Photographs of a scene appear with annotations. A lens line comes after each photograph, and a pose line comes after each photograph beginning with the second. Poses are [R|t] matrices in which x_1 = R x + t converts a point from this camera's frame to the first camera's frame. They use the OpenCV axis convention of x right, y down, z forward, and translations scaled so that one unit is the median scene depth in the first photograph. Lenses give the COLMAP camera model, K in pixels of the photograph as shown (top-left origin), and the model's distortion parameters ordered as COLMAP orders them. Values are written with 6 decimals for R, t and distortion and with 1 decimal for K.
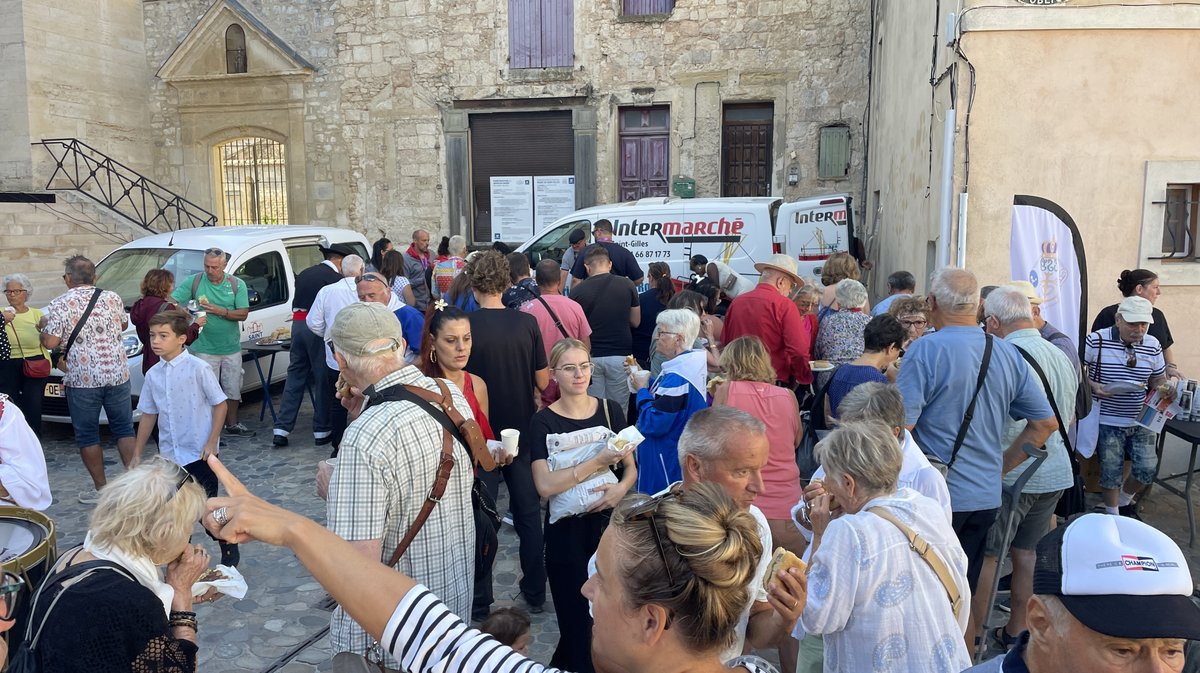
lens RADIAL K [[897.7, 0, 593.3], [0, 897.7, 341.2], [0, 0, 1]] dist [0.083955, -0.104245]
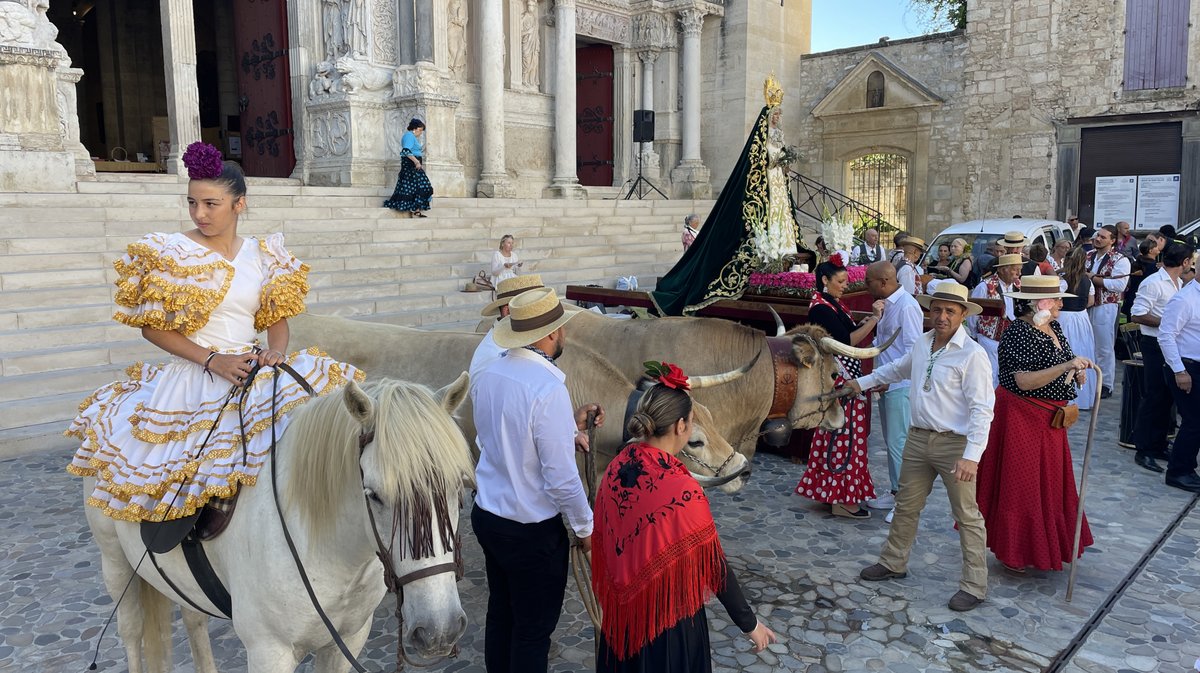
lens RADIAL K [[897.7, 0, 592.2], [0, 897.7, 324.8], [0, 0, 1]] dist [0.083955, -0.104245]
pose [[0.913888, 0.039220, -0.404067, -0.227526], [-0.043261, 0.999063, -0.000873, 0.050135], [0.403655, 0.018278, 0.914729, -0.414414]]
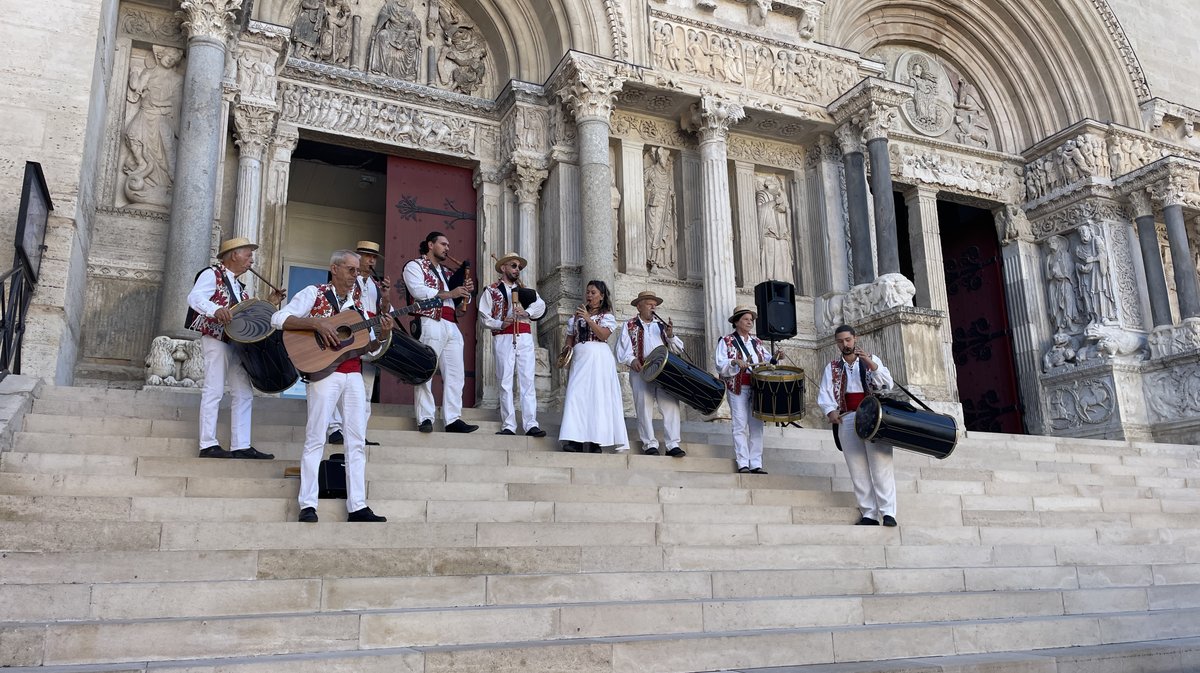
lens RADIAL K [[897.7, 0, 599.6], [0, 897.7, 336.3], [0, 0, 1]] dist [0.083955, -0.104245]
pose [[0.685703, -0.198498, -0.700292, -0.560013], [-0.077312, 0.936793, -0.341236, 0.149385], [0.723764, 0.288128, 0.627016, -0.601504]]
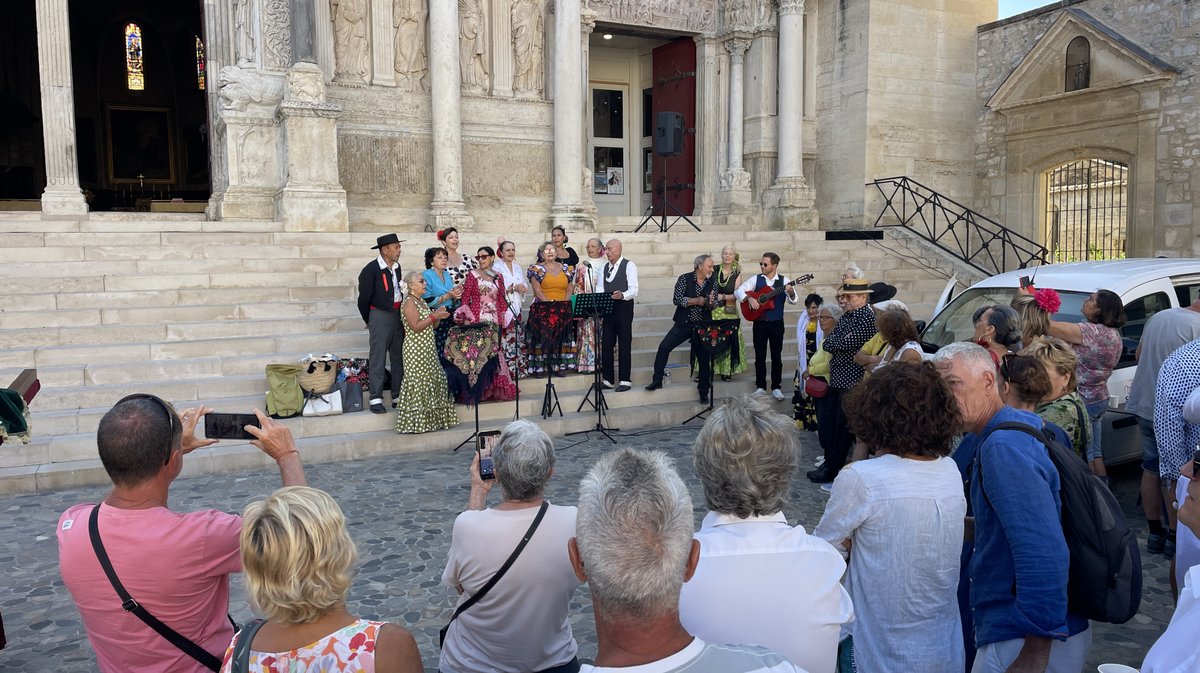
lens RADIAL K [[897.7, 0, 587.3], [0, 897.7, 326.2], [0, 0, 1]] dist [0.083955, -0.104245]
pose [[0.687489, 0.045497, -0.724769, -0.061136], [-0.081600, 0.996555, -0.014844, -0.008570], [0.721596, 0.069346, 0.688832, 0.044951]]
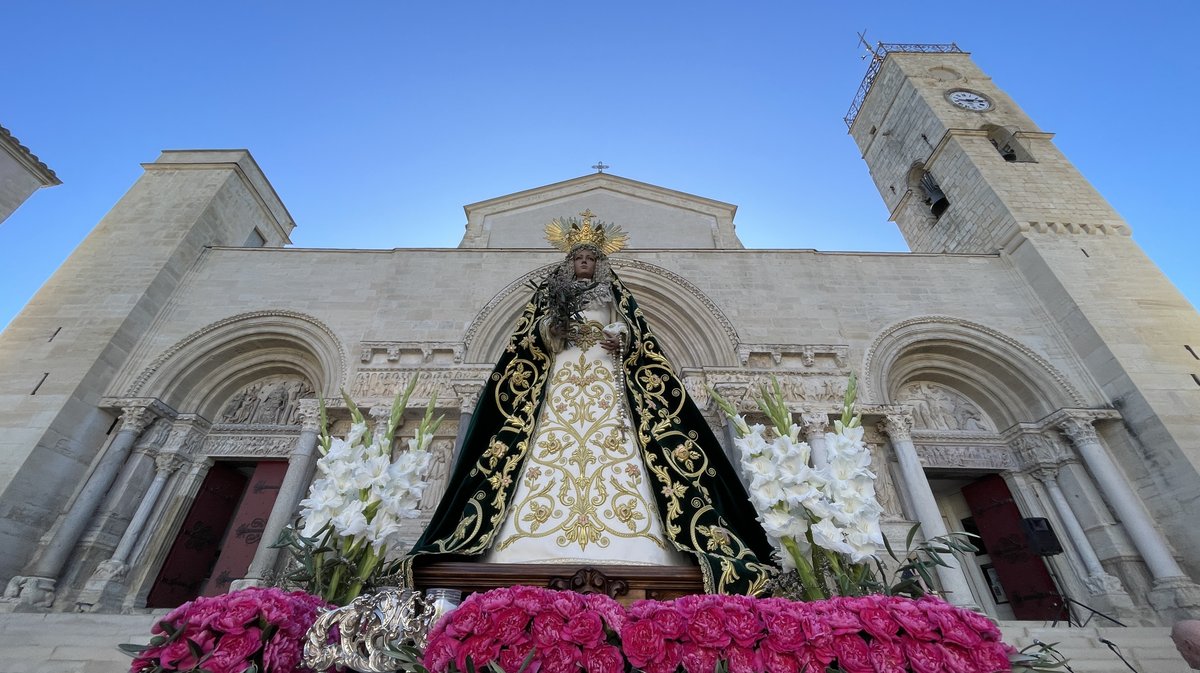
lens RADIAL K [[485.3, 0, 589.7], [0, 485.3, 341.3], [0, 0, 1]] dist [-0.002669, 0.000319]
pose [[0.316227, -0.545137, -0.776419, -0.251200], [-0.138227, 0.783207, -0.606202, 0.025767], [0.938559, 0.299020, 0.172318, 0.024614]]
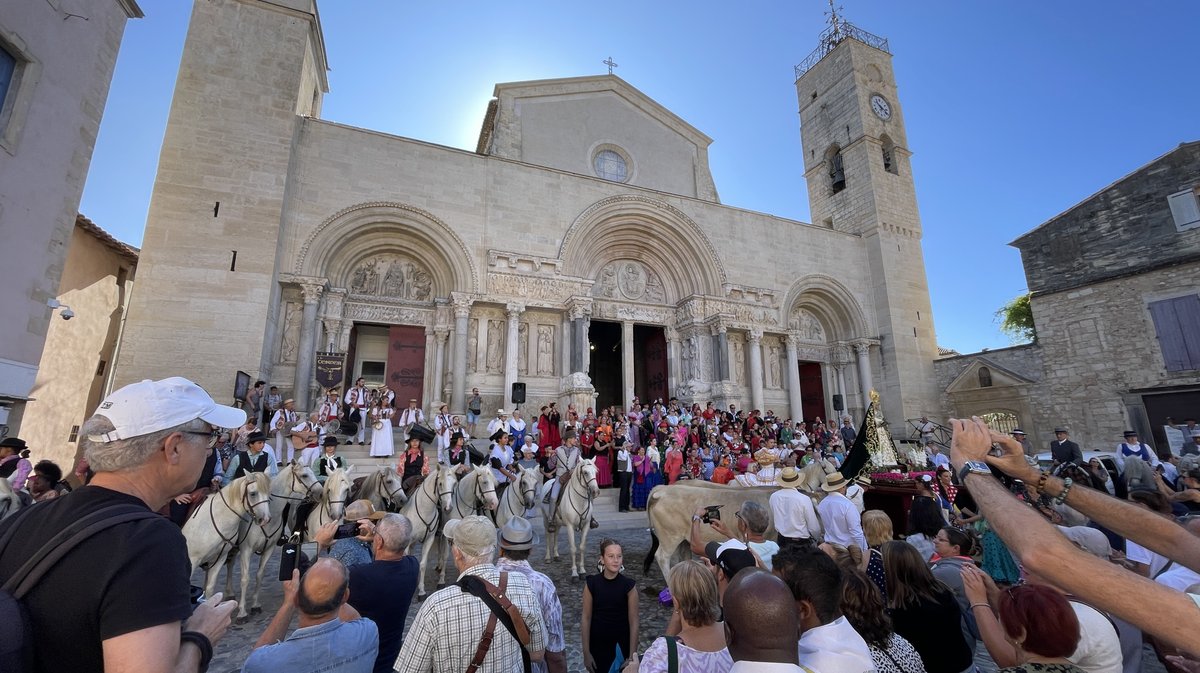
lens RADIAL K [[485.3, 0, 588.8], [0, 485.3, 342.2], [0, 0, 1]] dist [-0.002669, 0.000319]
pose [[0.645730, -0.168546, -0.744732, -0.106006], [-0.096363, 0.949547, -0.298452, 0.076157], [0.757461, 0.264484, 0.596909, -0.598031]]
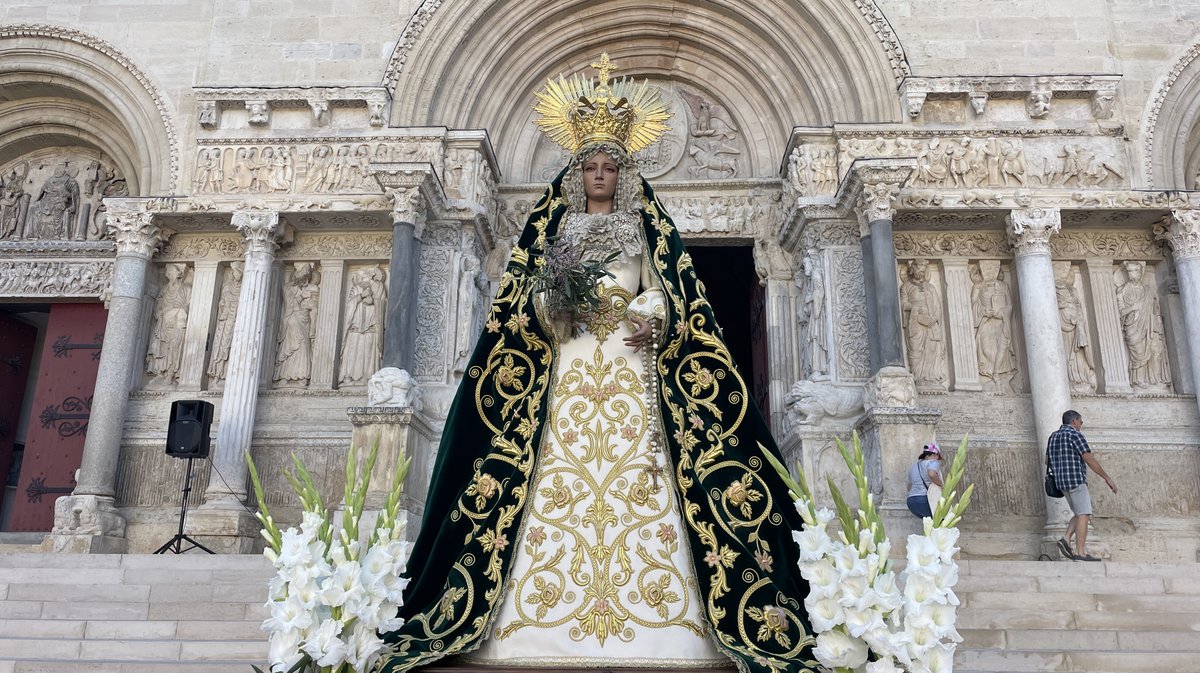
lens RADIAL K [[897.7, 0, 592.5], [0, 897.7, 331.8], [0, 0, 1]] dist [0.083955, -0.104245]
pose [[0.278359, -0.277238, -0.919595, -0.213956], [-0.139084, 0.935710, -0.324196, 0.006996], [0.950354, 0.218144, 0.221904, 0.011899]]
